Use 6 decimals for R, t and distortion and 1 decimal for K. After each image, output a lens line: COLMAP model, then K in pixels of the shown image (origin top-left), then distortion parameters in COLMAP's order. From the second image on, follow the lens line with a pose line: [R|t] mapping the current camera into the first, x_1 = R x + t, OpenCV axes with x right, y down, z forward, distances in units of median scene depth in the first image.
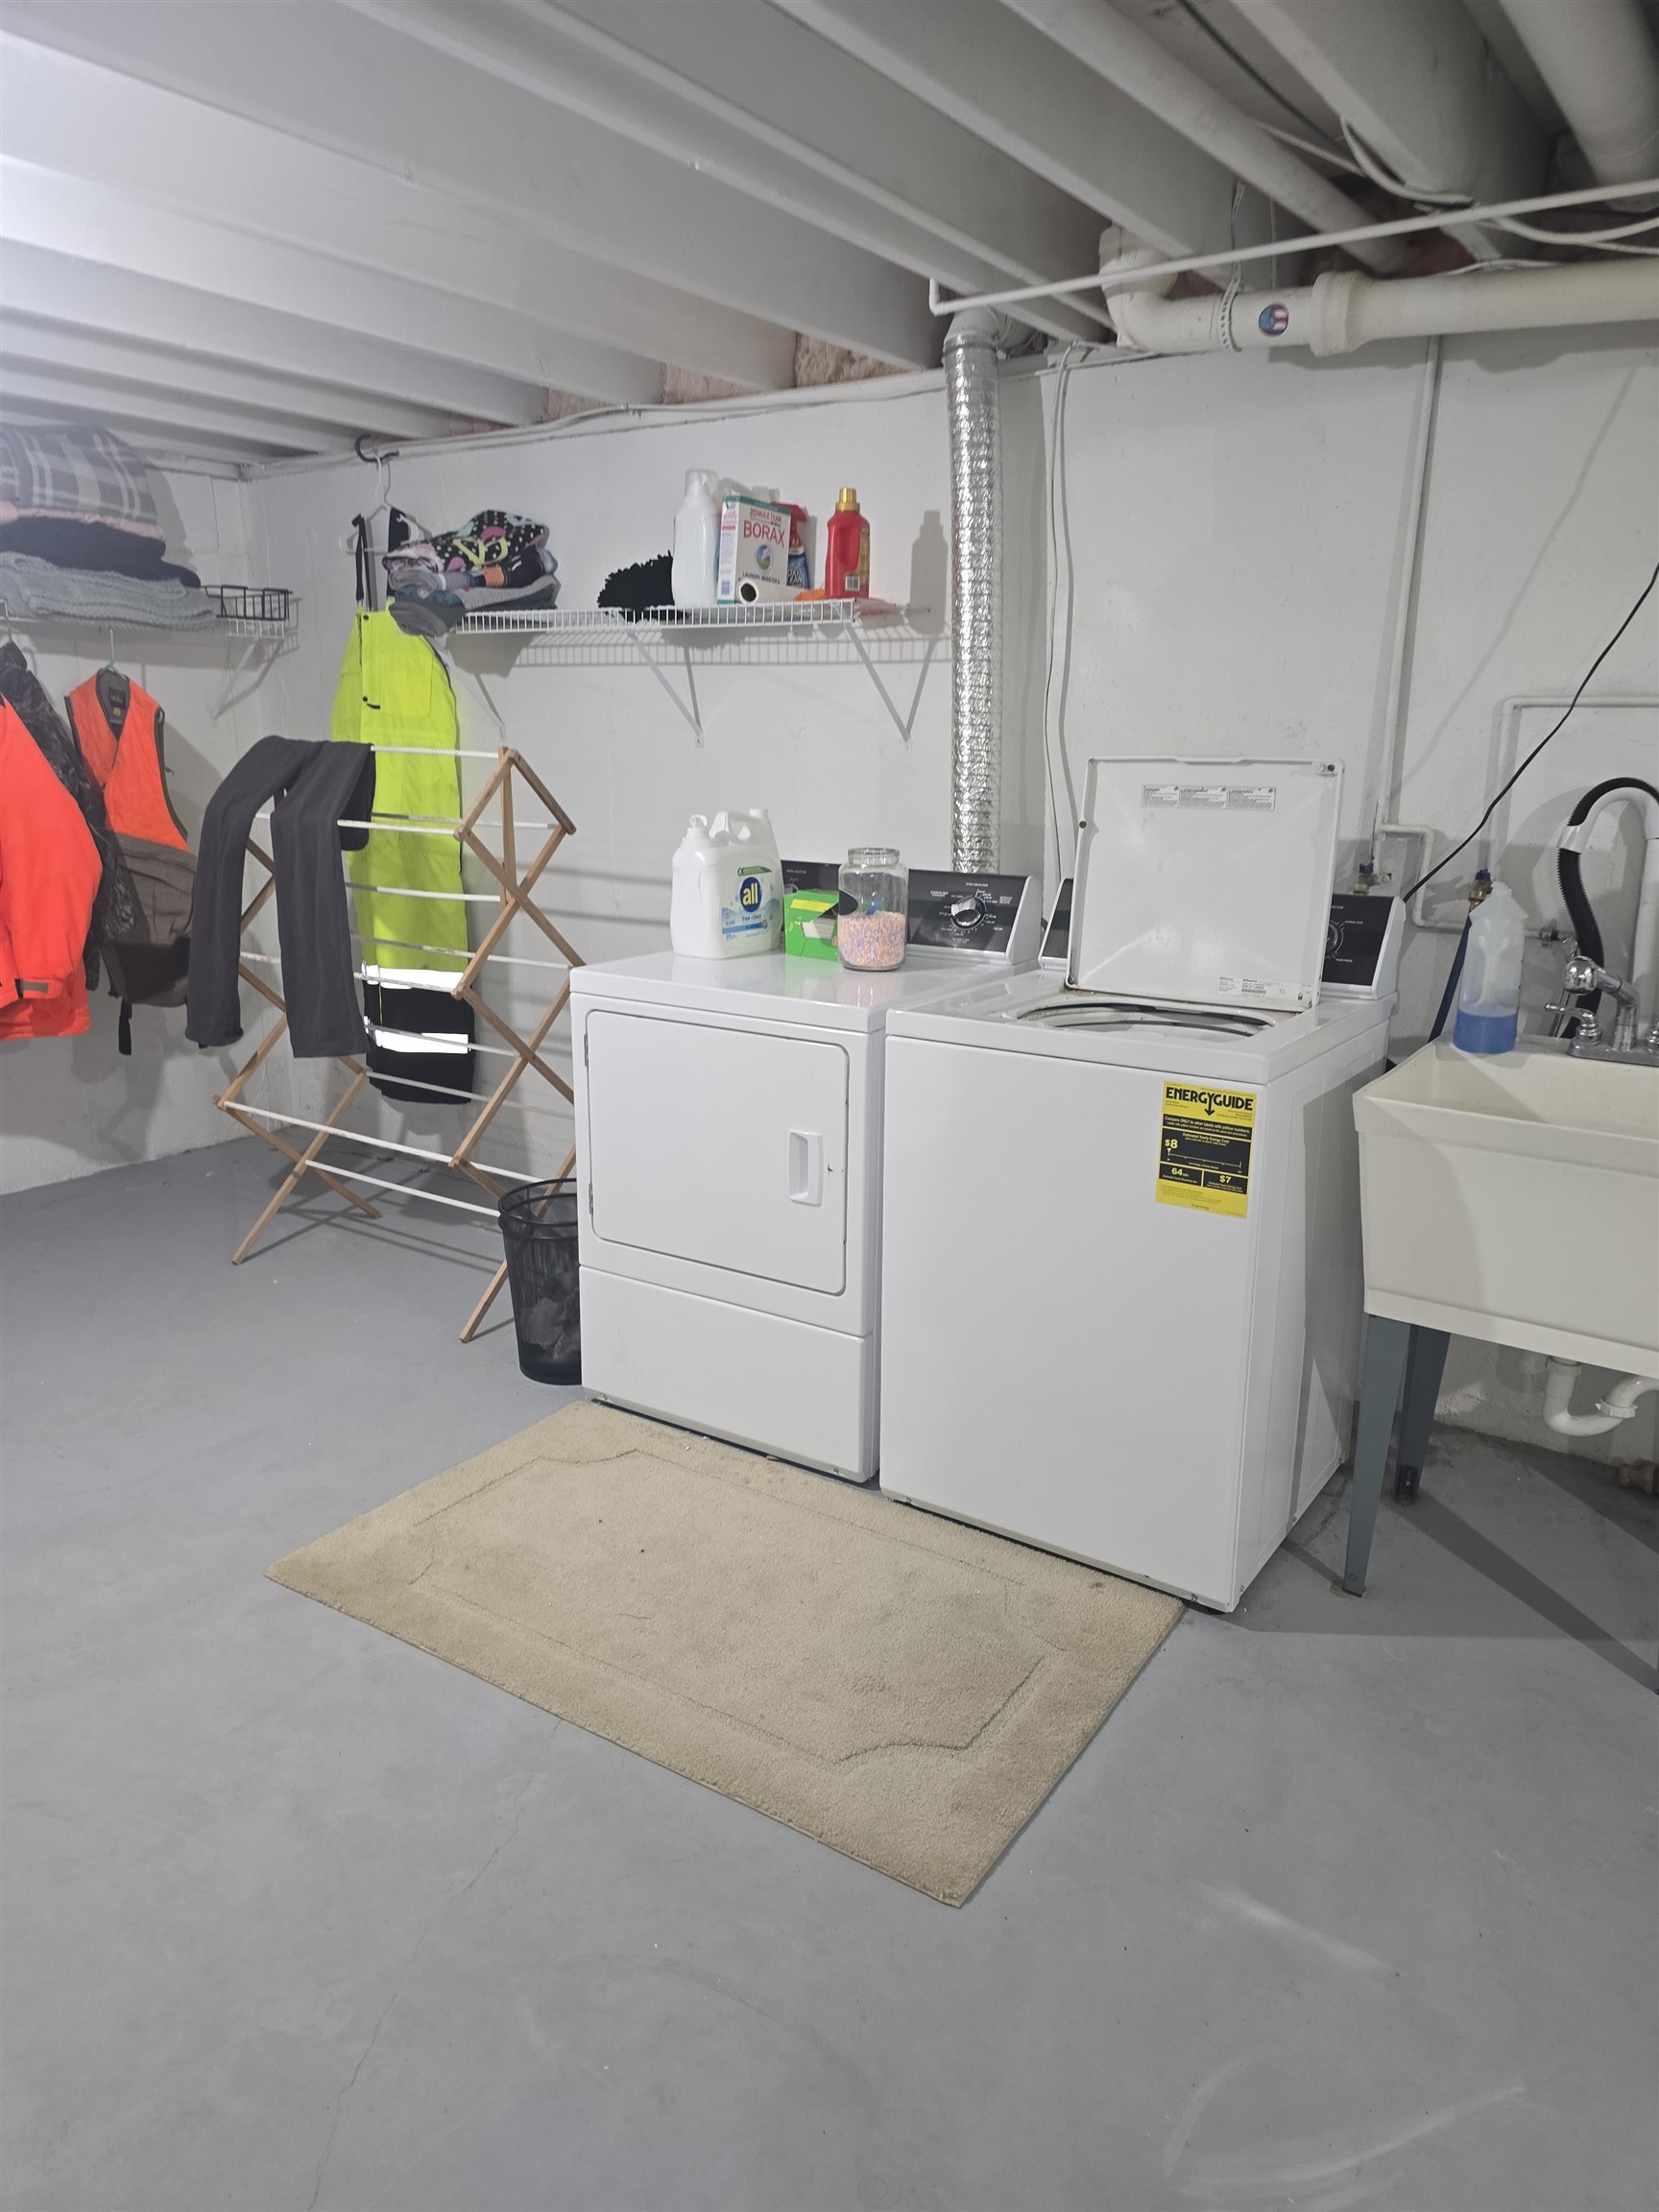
lens RADIAL K [[1496.3, 0, 829.5], [0, 1496.3, 1106.0], [0, 0, 1]] dist [0.073000, -0.074654]
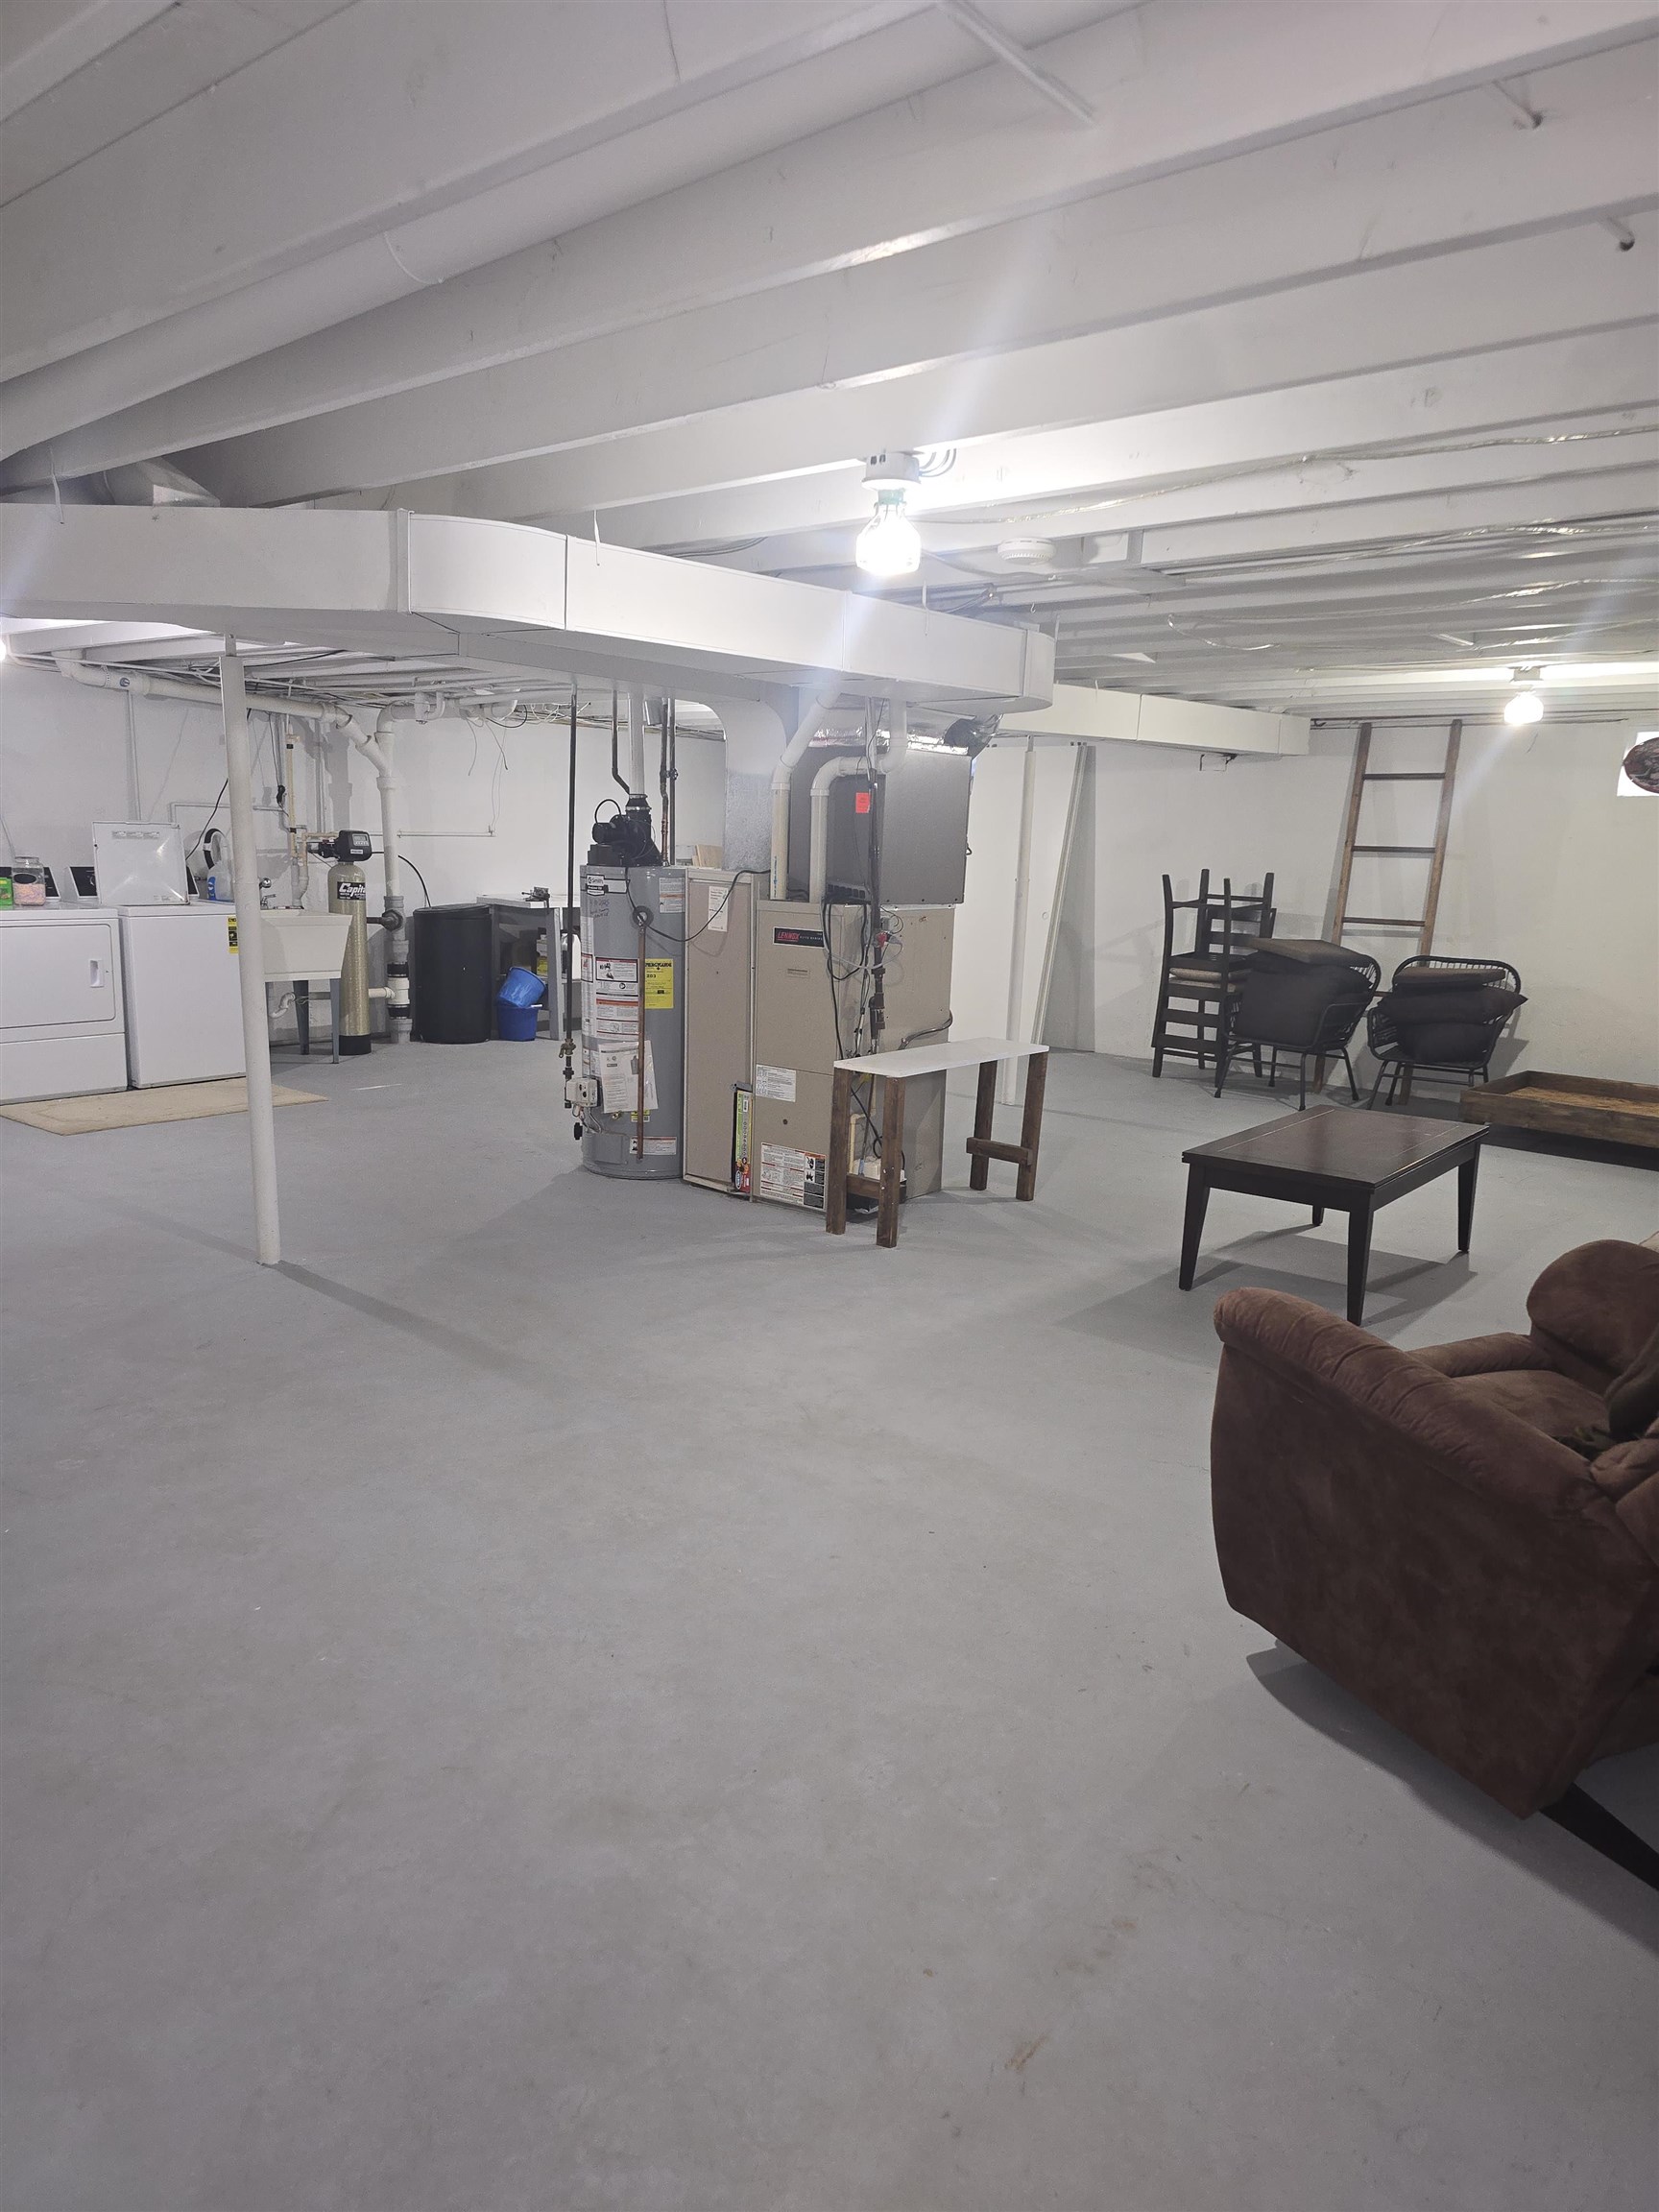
lens RADIAL K [[1496.3, 0, 829.5], [0, 1496.3, 1106.0], [0, 0, 1]] dist [0.073000, -0.074654]
pose [[0.054857, -0.192537, 0.979755, -2.681416], [0.207841, 0.961942, 0.177399, 0.061555], [-0.976623, 0.193902, 0.092787, -0.502648]]
